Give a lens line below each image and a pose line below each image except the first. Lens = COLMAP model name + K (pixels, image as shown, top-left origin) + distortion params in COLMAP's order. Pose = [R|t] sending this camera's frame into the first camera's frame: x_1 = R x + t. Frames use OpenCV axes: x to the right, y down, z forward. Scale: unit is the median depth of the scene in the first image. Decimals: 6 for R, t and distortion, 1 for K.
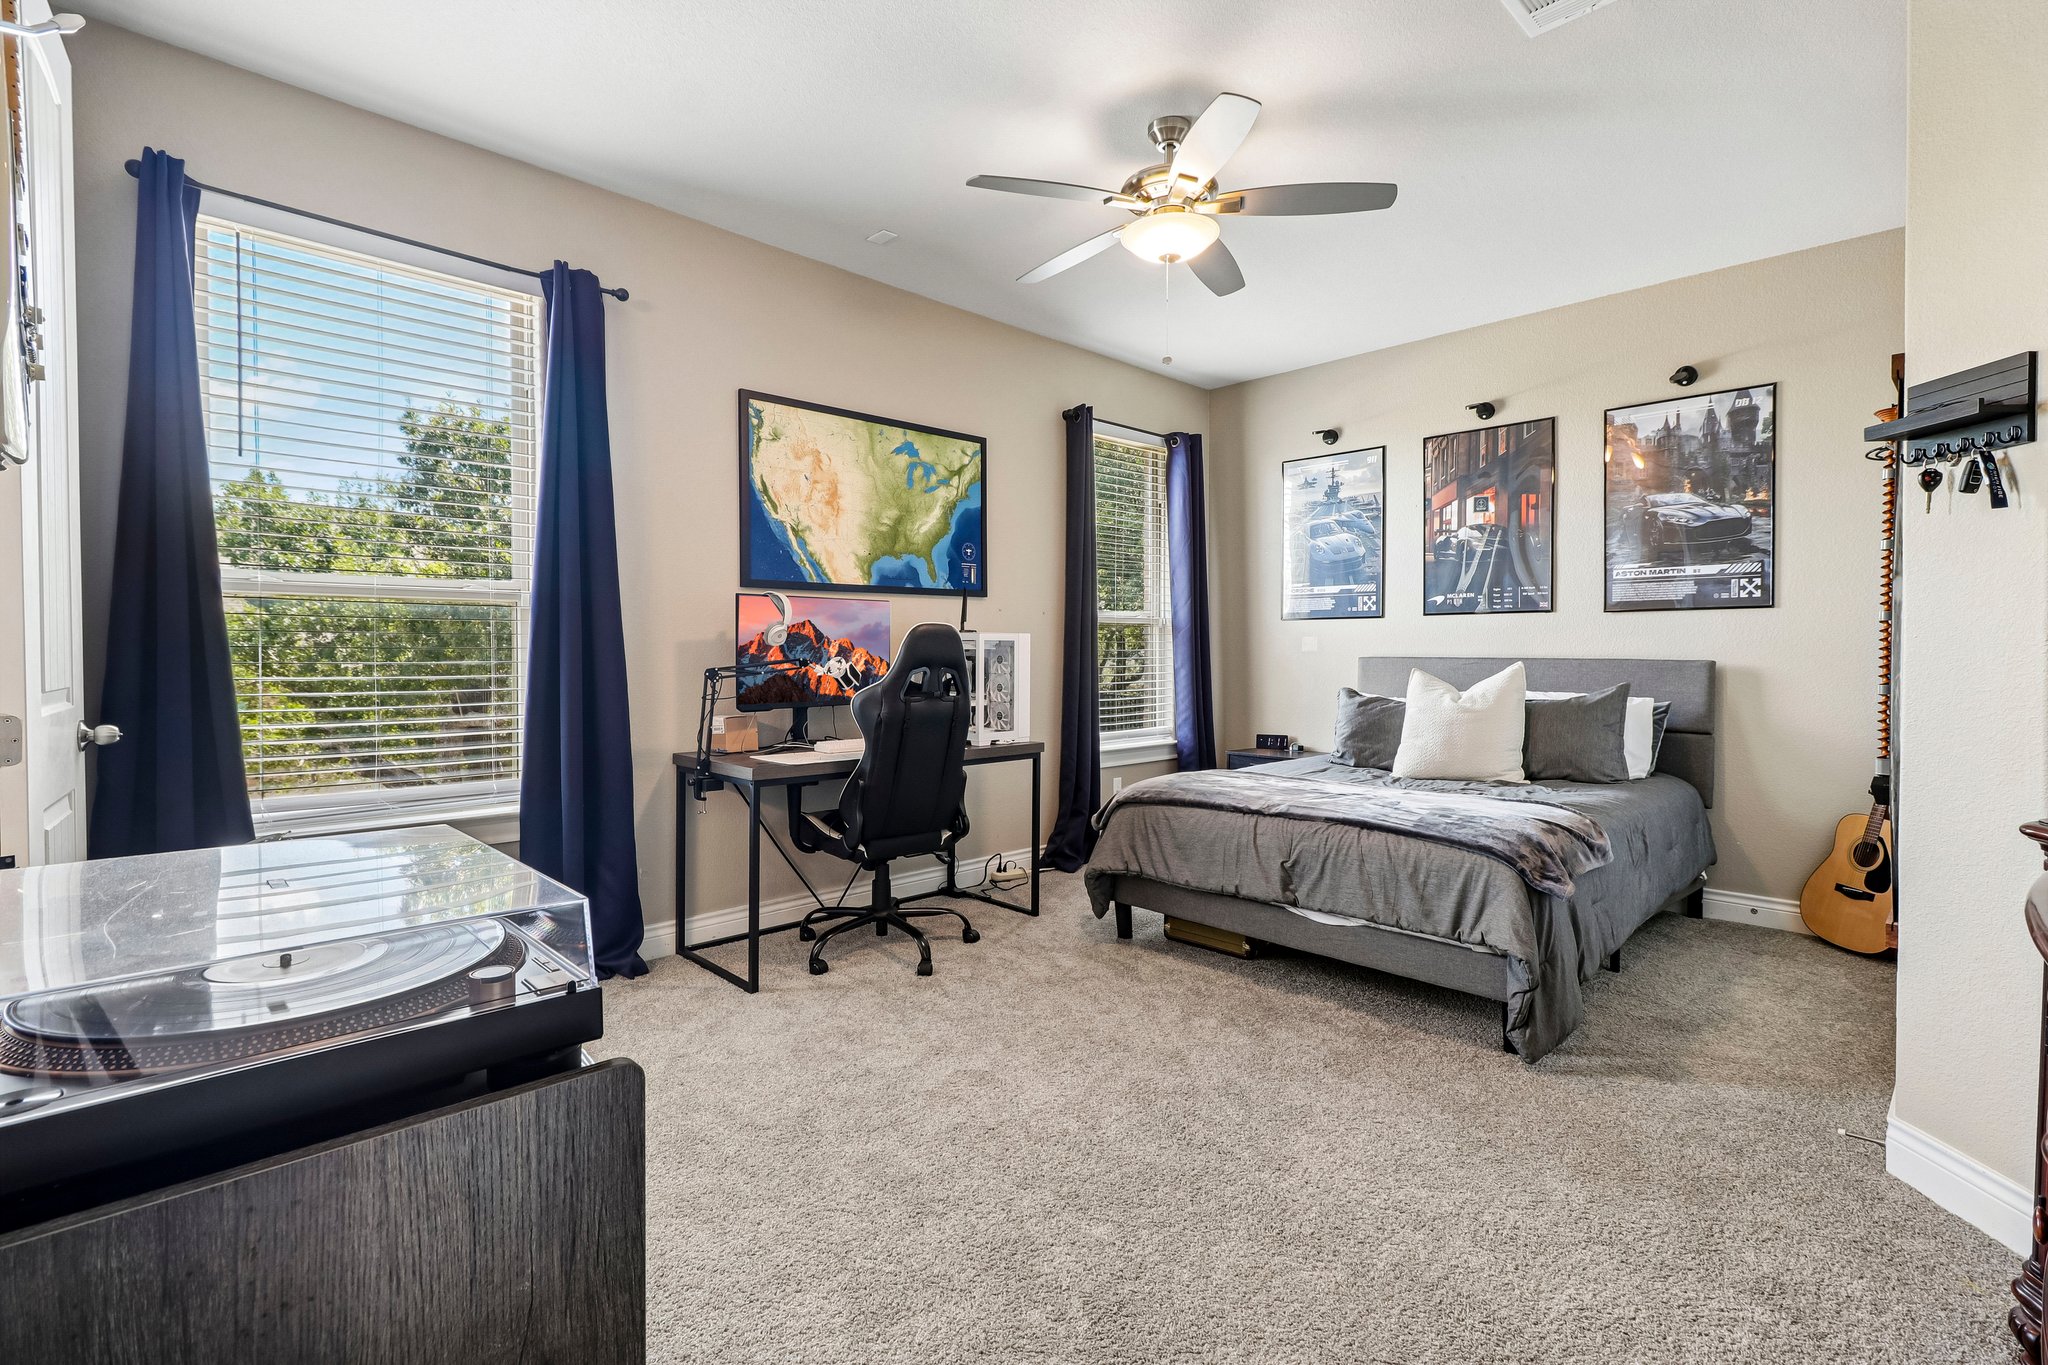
lens RADIAL K [[940.1, 0, 1025.0], [0, 940.1, 673.0], [0, 0, 1]] dist [0.001137, -0.001086]
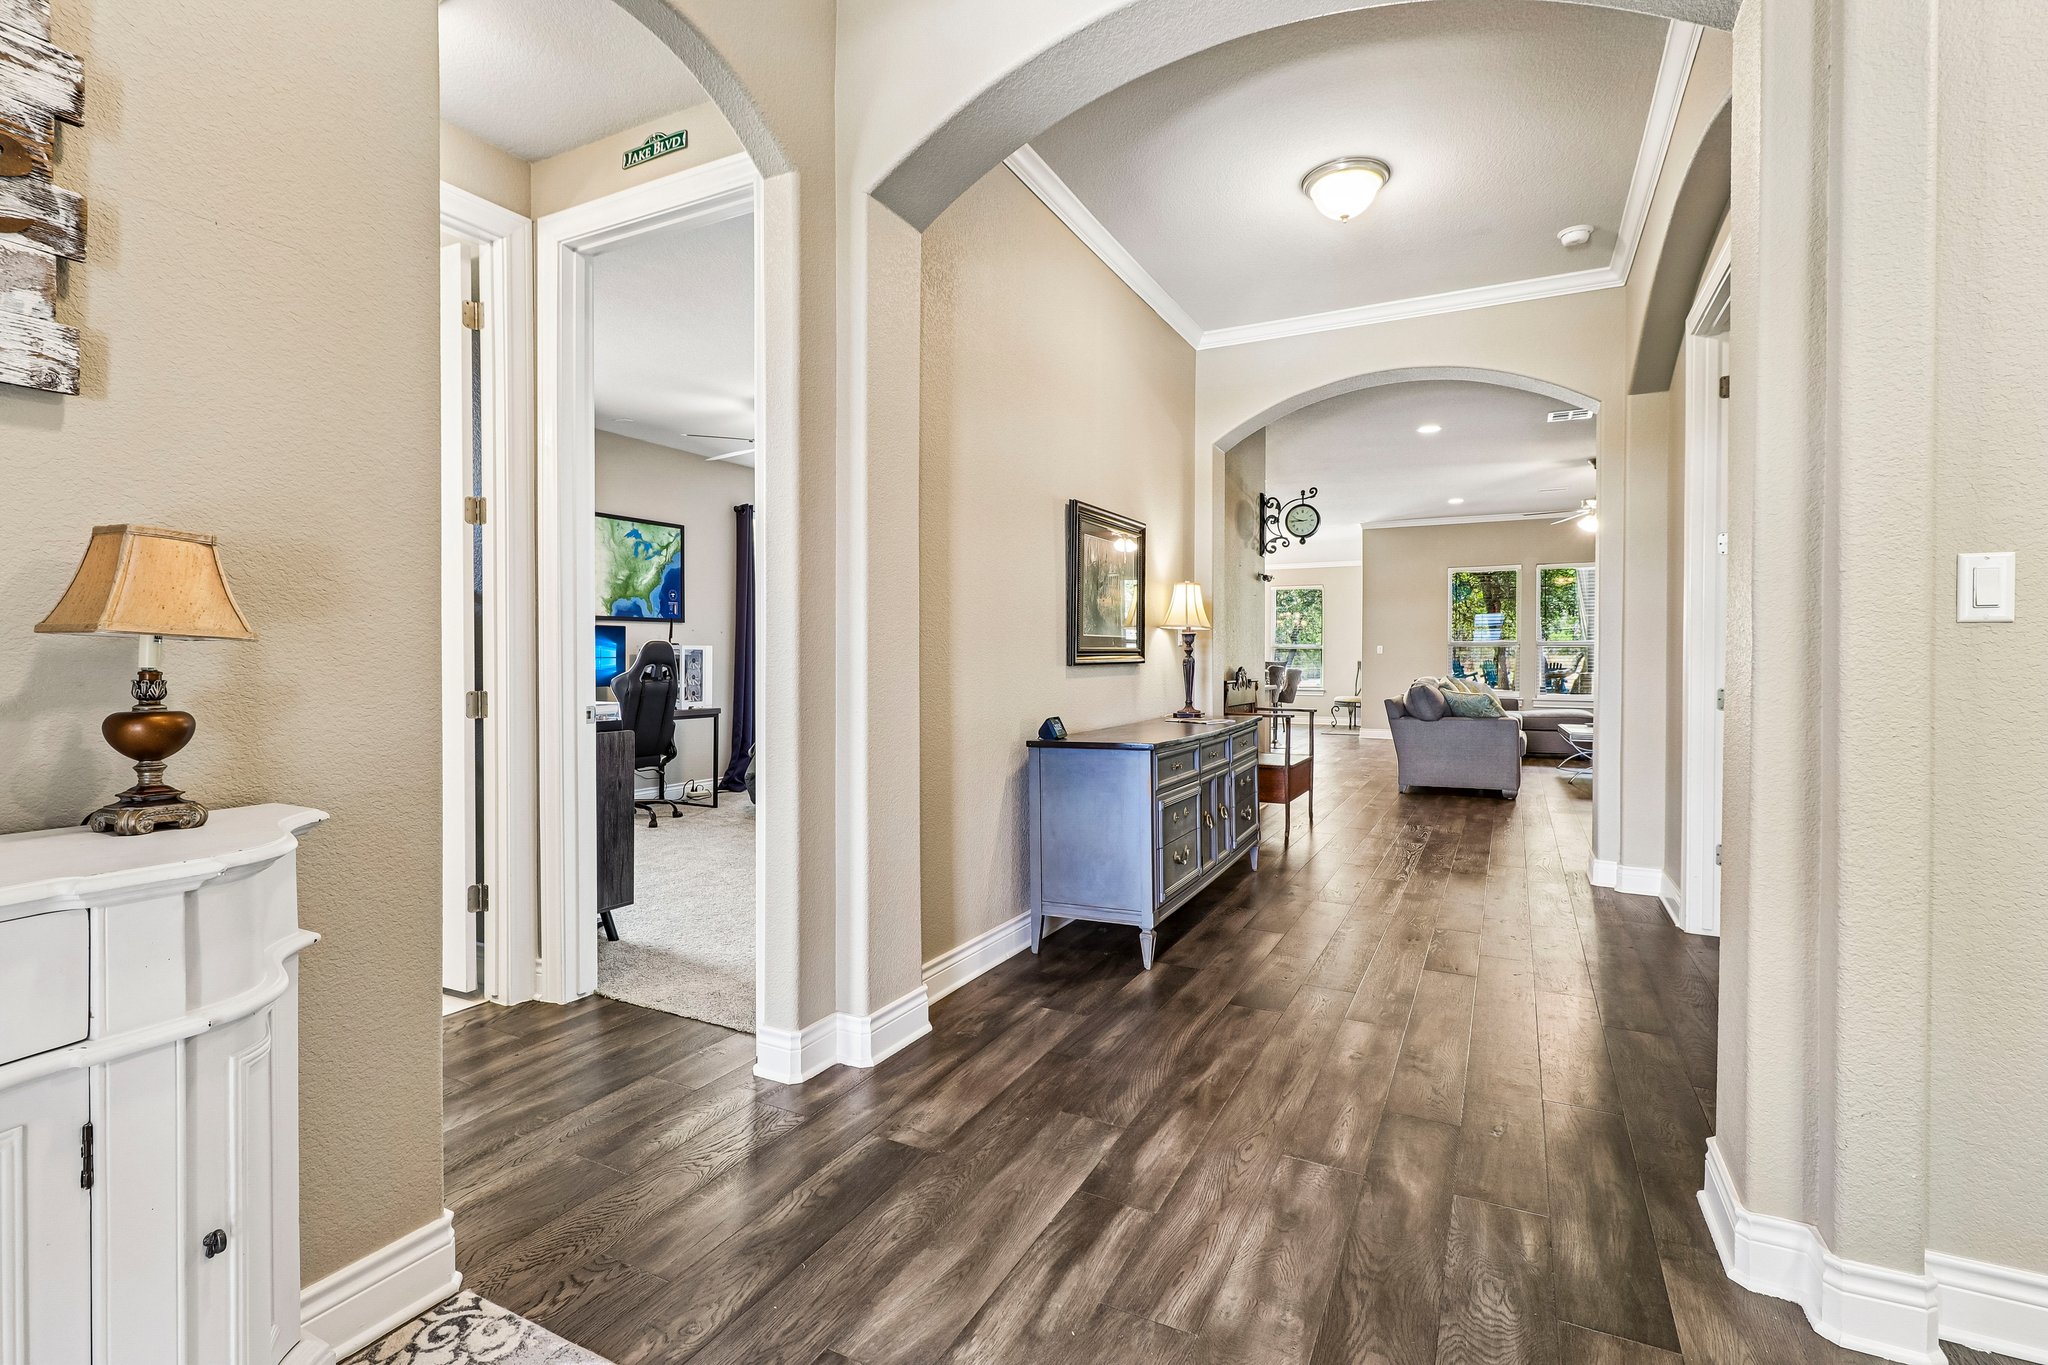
lens RADIAL K [[940.1, 0, 1024.7], [0, 940.1, 665.5], [0, 0, 1]] dist [0.001137, -0.001086]
pose [[0.947320, 0.000250, 0.320287, -0.004357], [0.004698, 0.999881, -0.014676, 0.021655], [-0.320253, 0.015407, 0.947207, -0.786959]]
